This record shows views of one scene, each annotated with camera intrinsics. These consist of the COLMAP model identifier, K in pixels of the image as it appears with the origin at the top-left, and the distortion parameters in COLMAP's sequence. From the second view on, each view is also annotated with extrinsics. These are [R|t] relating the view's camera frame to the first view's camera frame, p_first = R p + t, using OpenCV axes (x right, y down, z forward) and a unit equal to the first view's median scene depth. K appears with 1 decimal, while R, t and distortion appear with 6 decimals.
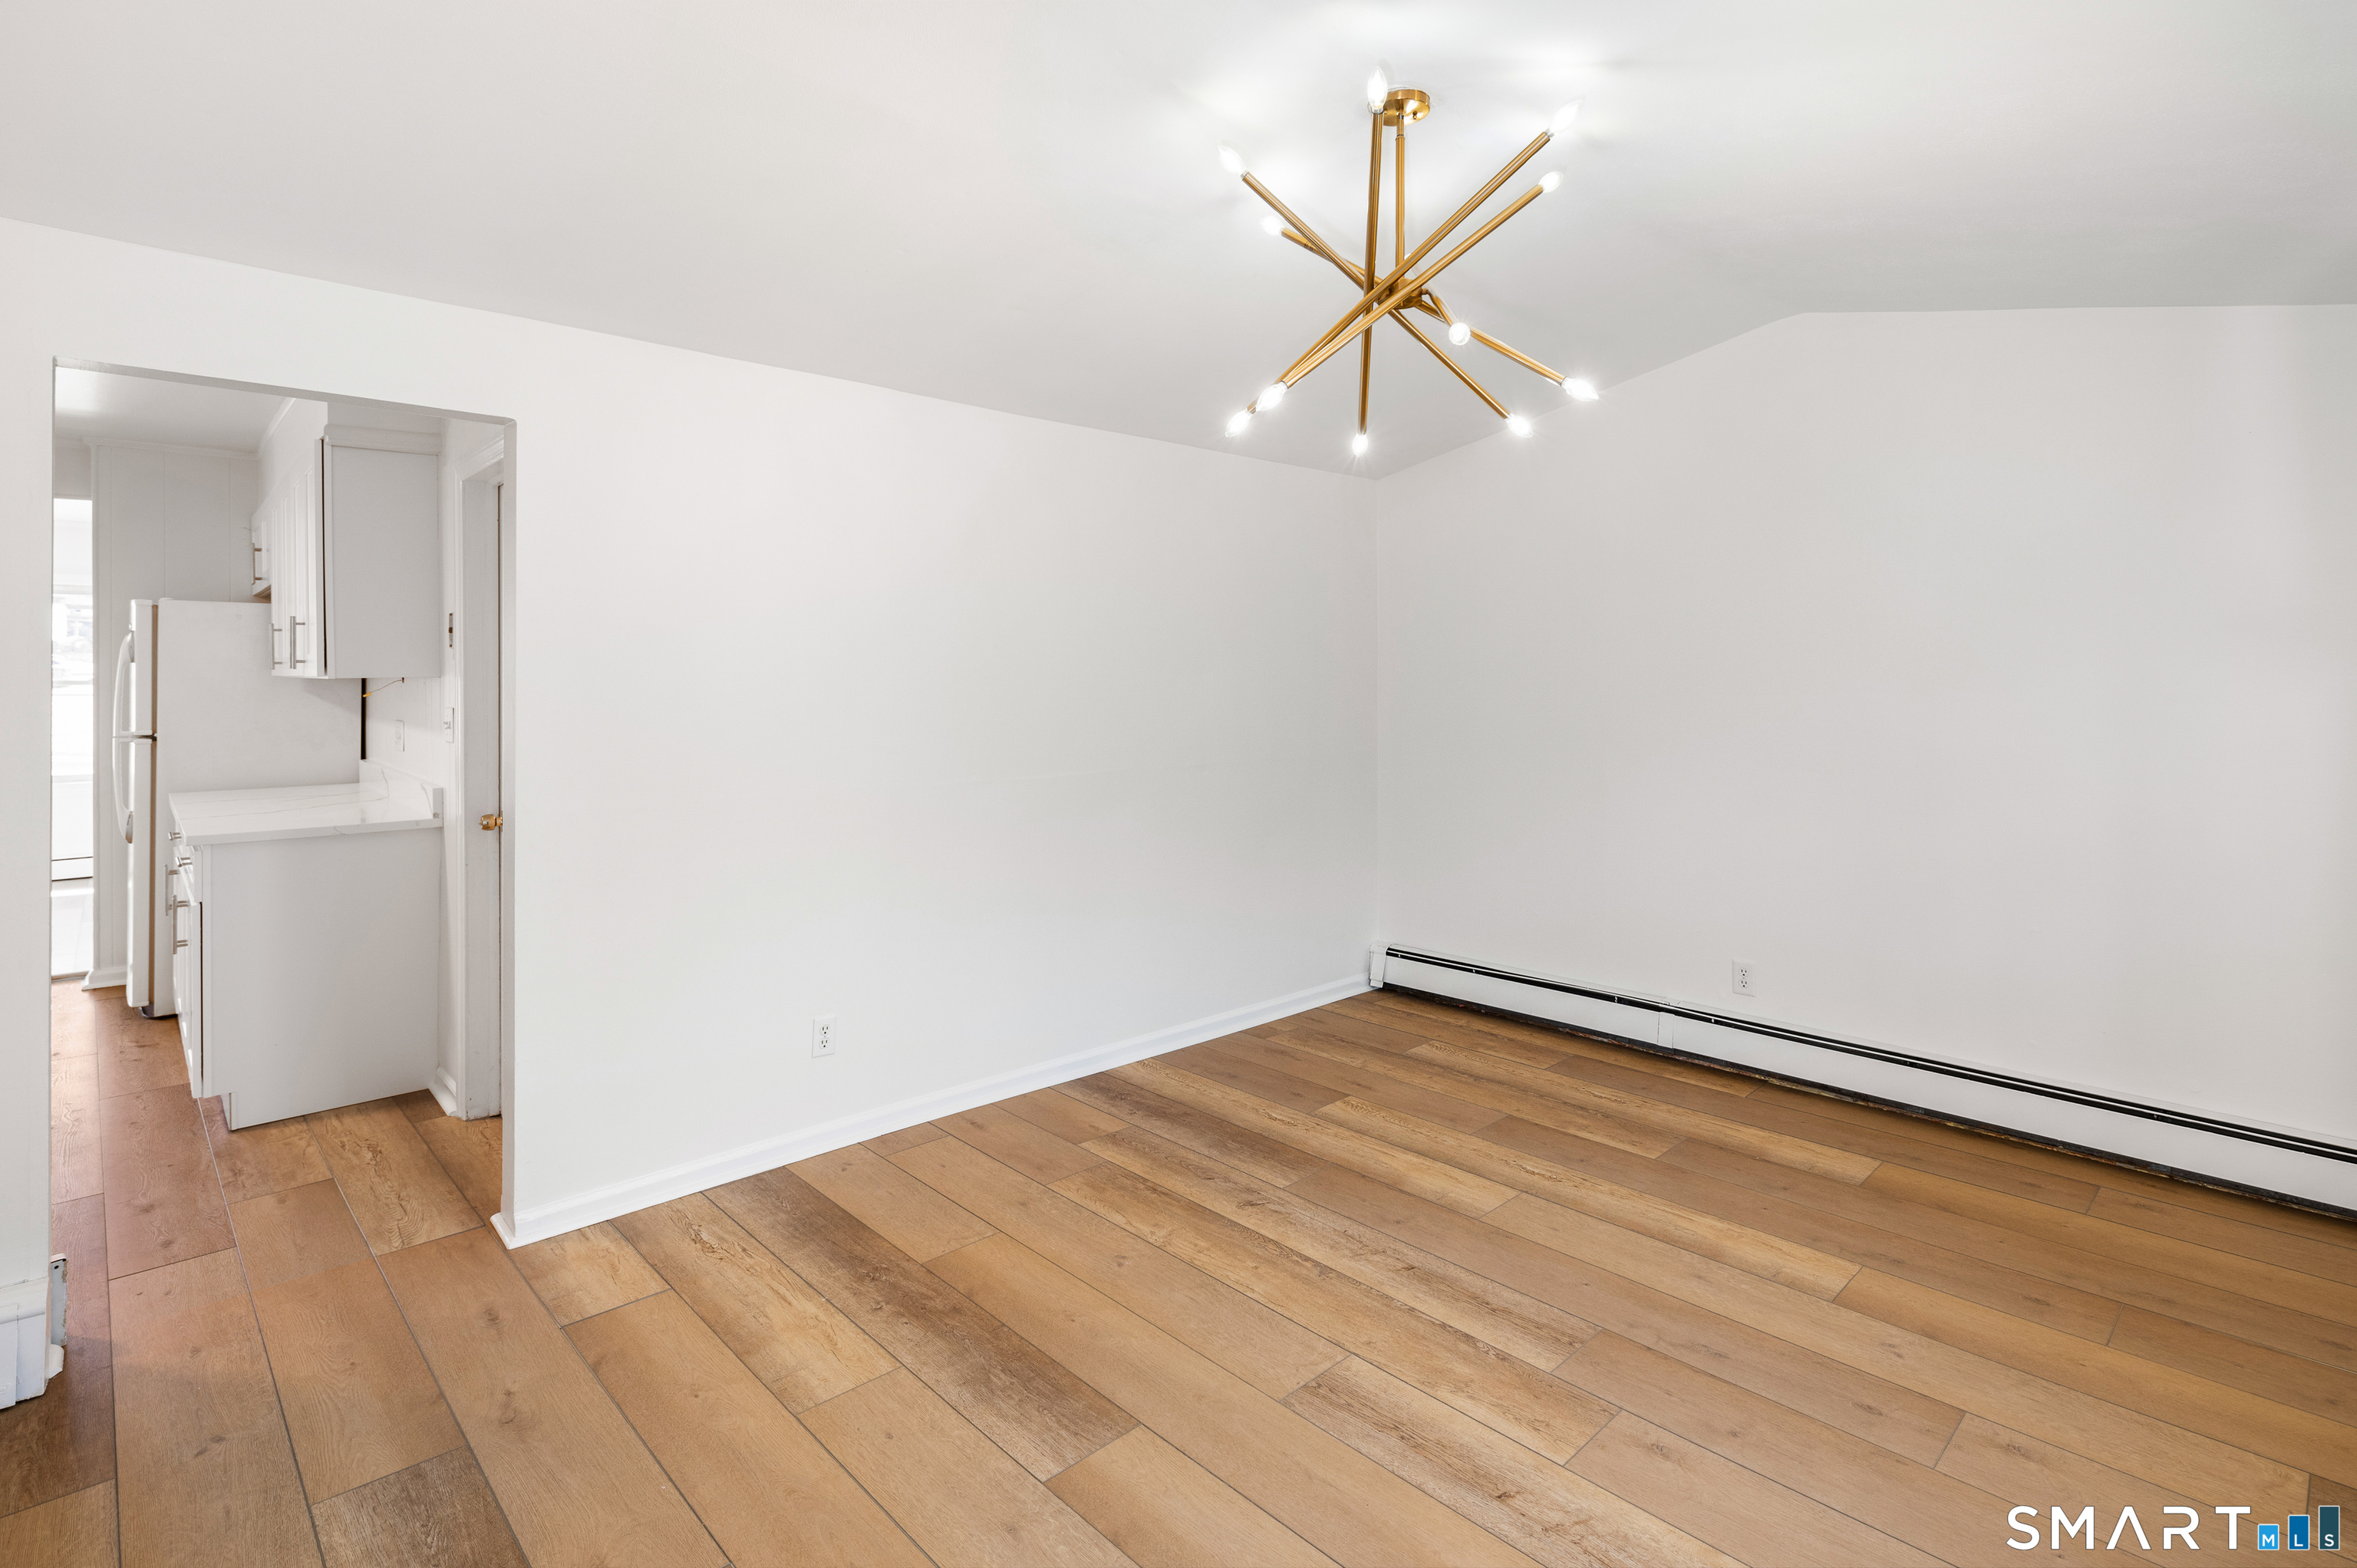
lens RADIAL K [[1141.0, 0, 1203.6], [0, 1141.0, 780.6], [0, 0, 1]] dist [-0.003147, -0.001870]
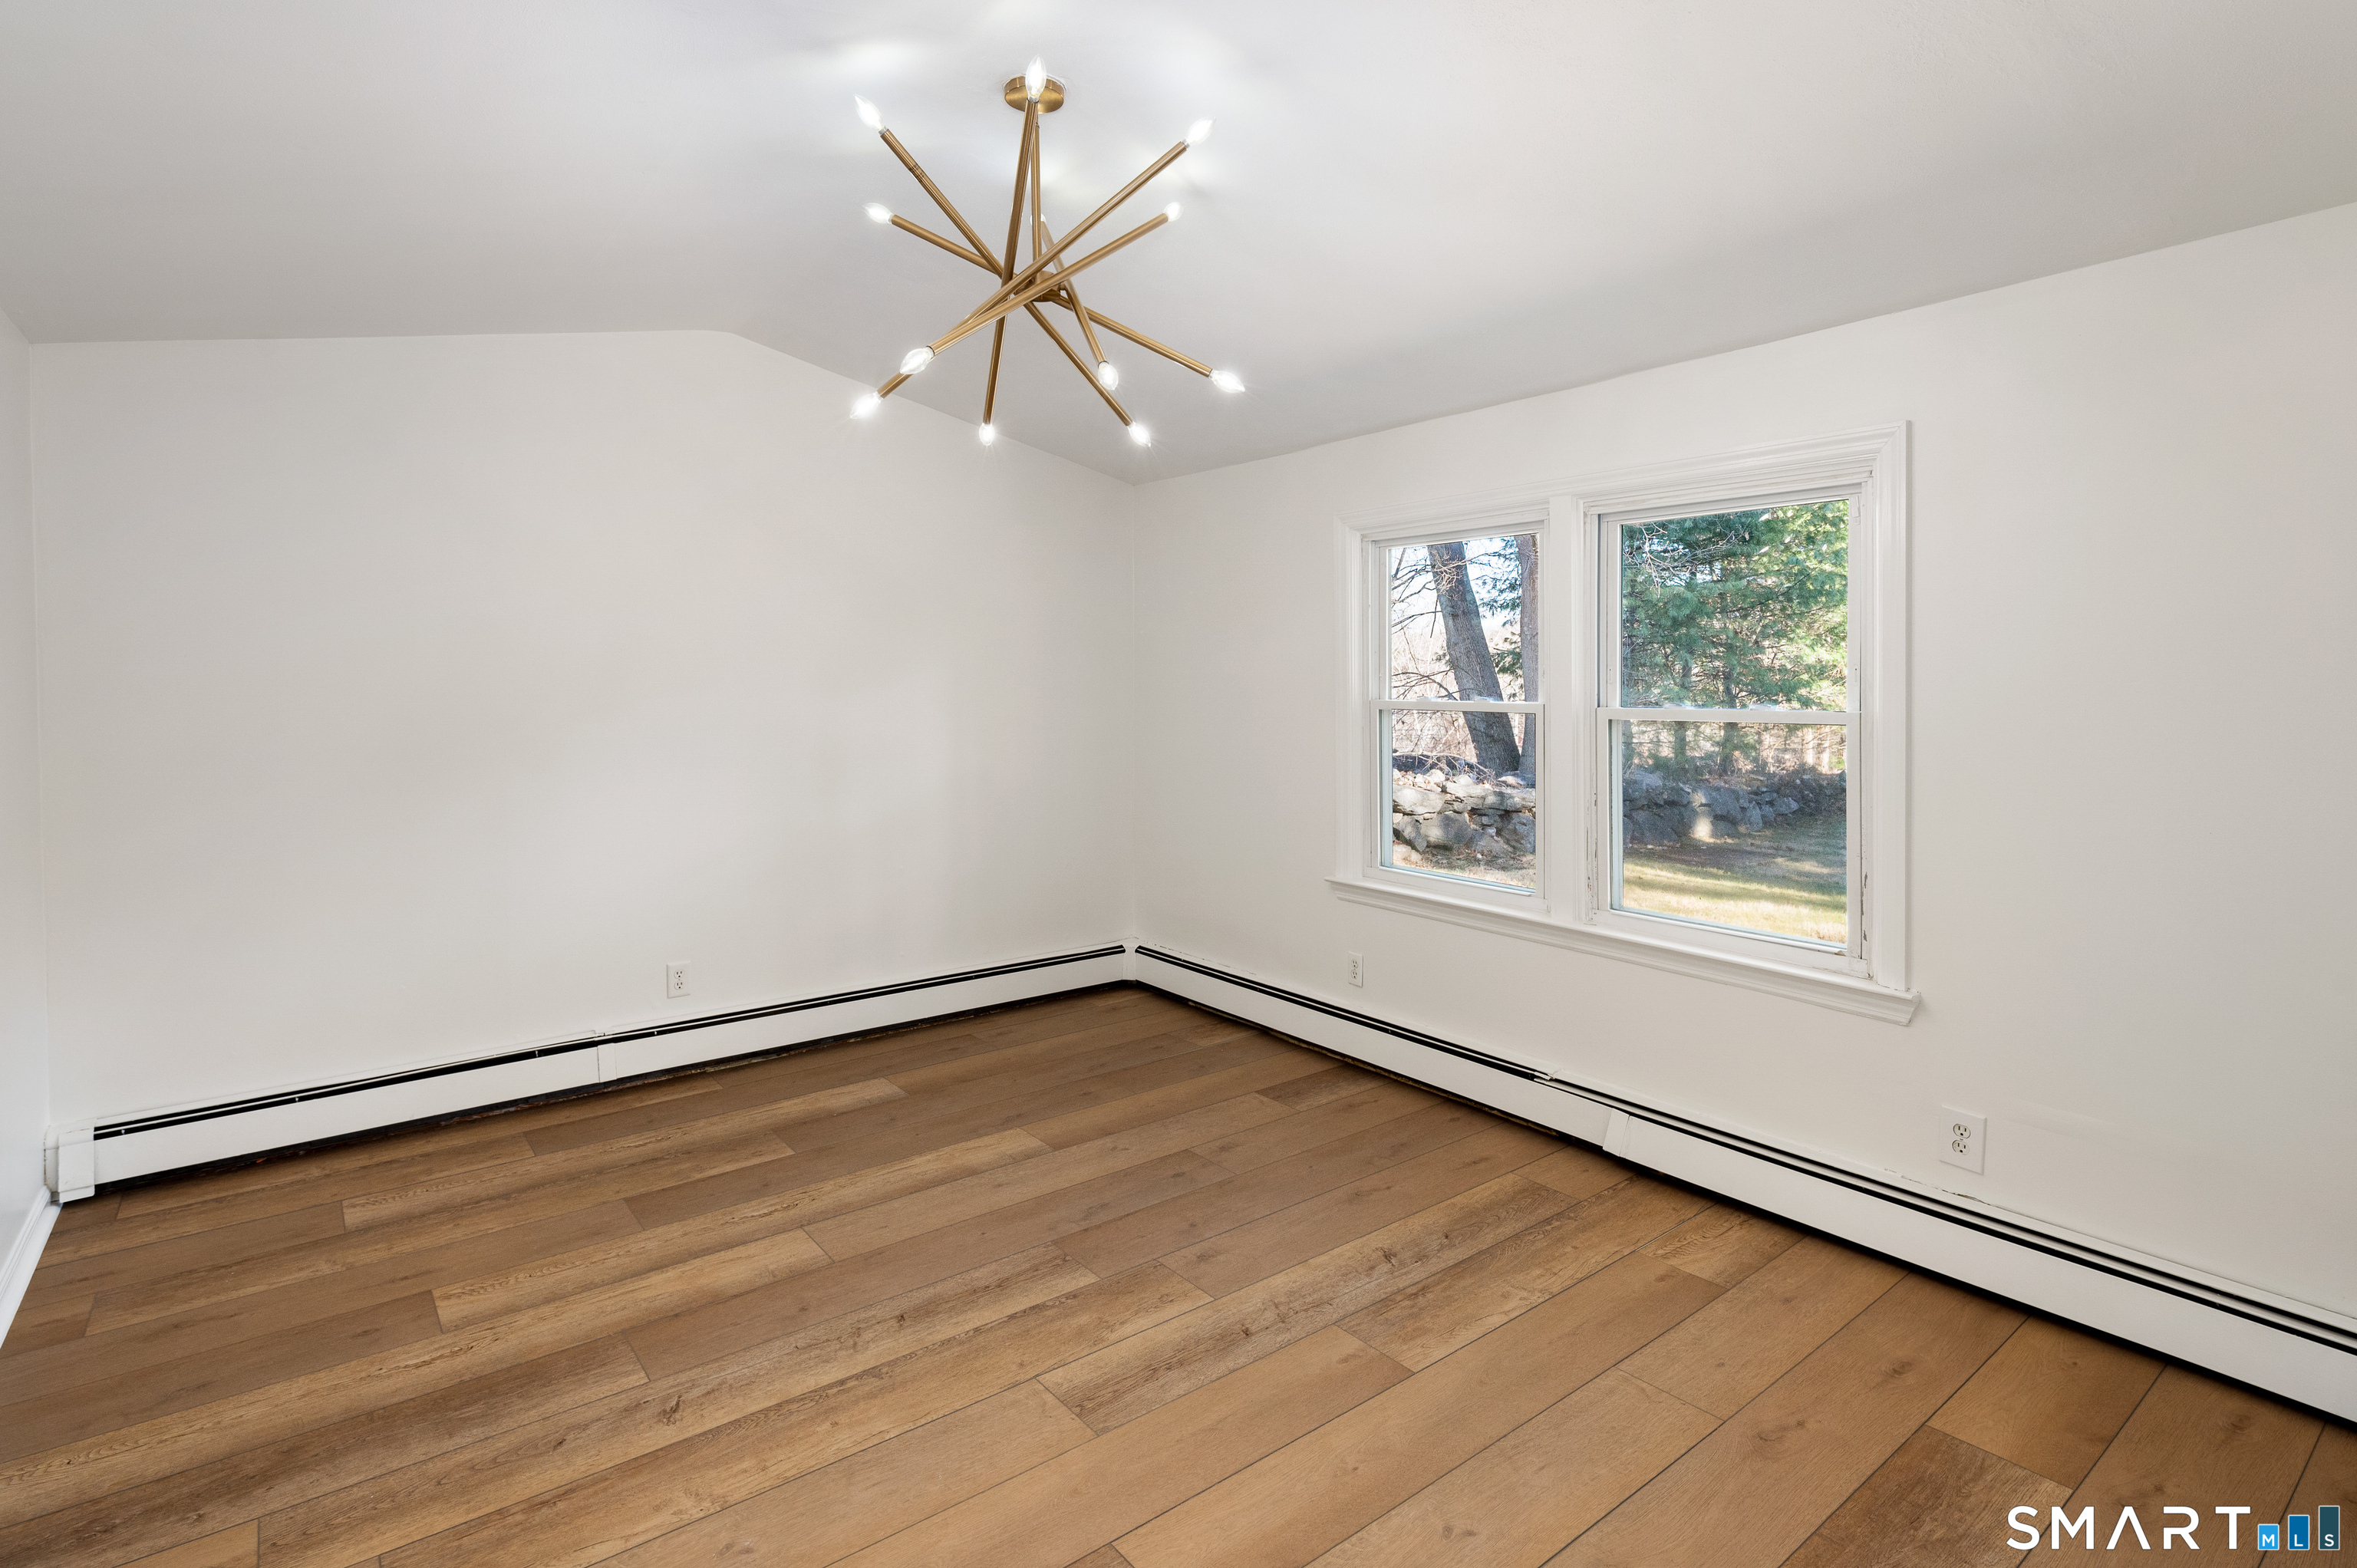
lens RADIAL K [[1141.0, 0, 1183.2], [0, 1141.0, 788.6], [0, 0, 1]] dist [-0.003147, -0.001870]
pose [[0.114505, -0.099579, 0.988419, -0.616888], [0.095842, 0.991429, 0.088780, -0.056194], [-0.988789, 0.084567, 0.123068, 0.574001]]
